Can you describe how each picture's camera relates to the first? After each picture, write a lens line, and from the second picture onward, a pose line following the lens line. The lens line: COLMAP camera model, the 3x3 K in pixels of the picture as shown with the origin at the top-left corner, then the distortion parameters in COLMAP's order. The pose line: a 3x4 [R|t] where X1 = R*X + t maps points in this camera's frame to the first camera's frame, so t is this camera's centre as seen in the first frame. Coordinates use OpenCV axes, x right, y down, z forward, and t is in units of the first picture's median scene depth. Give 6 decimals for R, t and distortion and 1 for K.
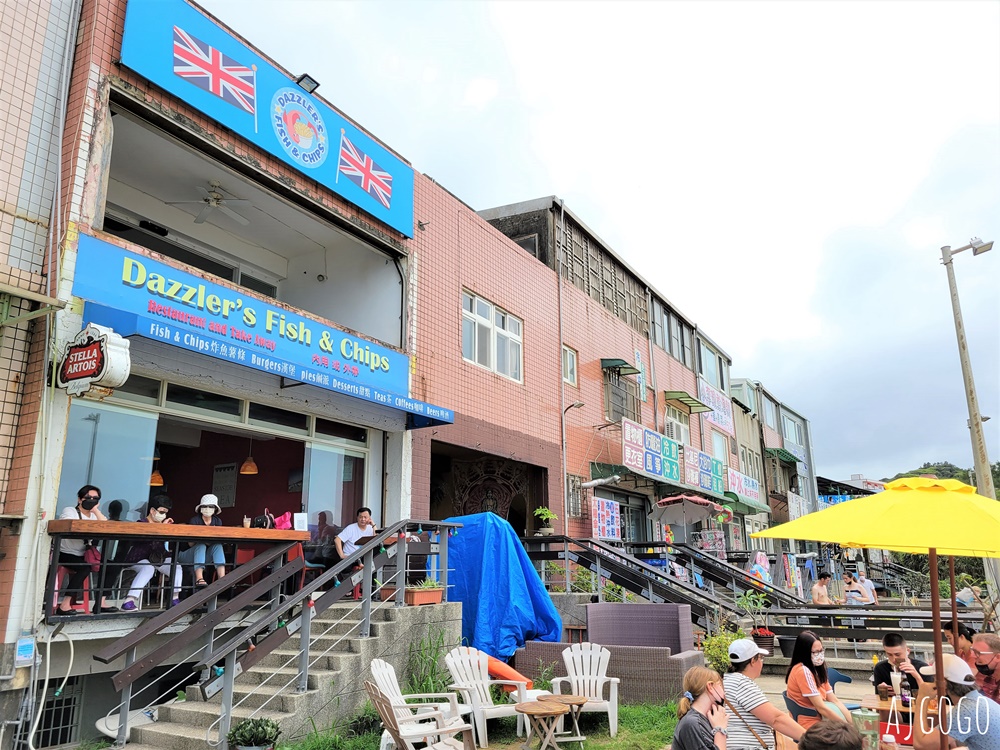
lens RADIAL K [[767.1, 0, 498.6], [0, 767.1, 378.5], [0, 0, 1]] dist [0.047525, 0.000366]
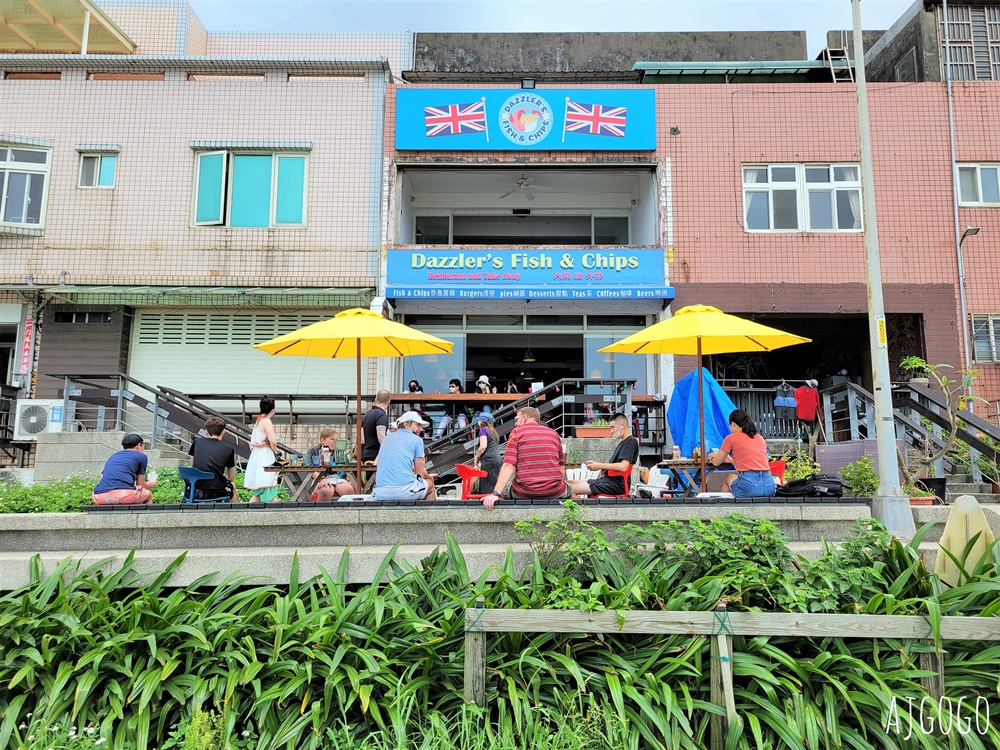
lens RADIAL K [[767.1, 0, 497.8], [0, 767.1, 374.5], [0, 0, 1]] dist [0.047525, 0.000366]
pose [[0.484198, -0.113637, -0.867548, 0.901567], [0.204045, 0.978857, -0.014335, 0.147564], [0.850833, -0.170078, 0.497148, 0.172340]]
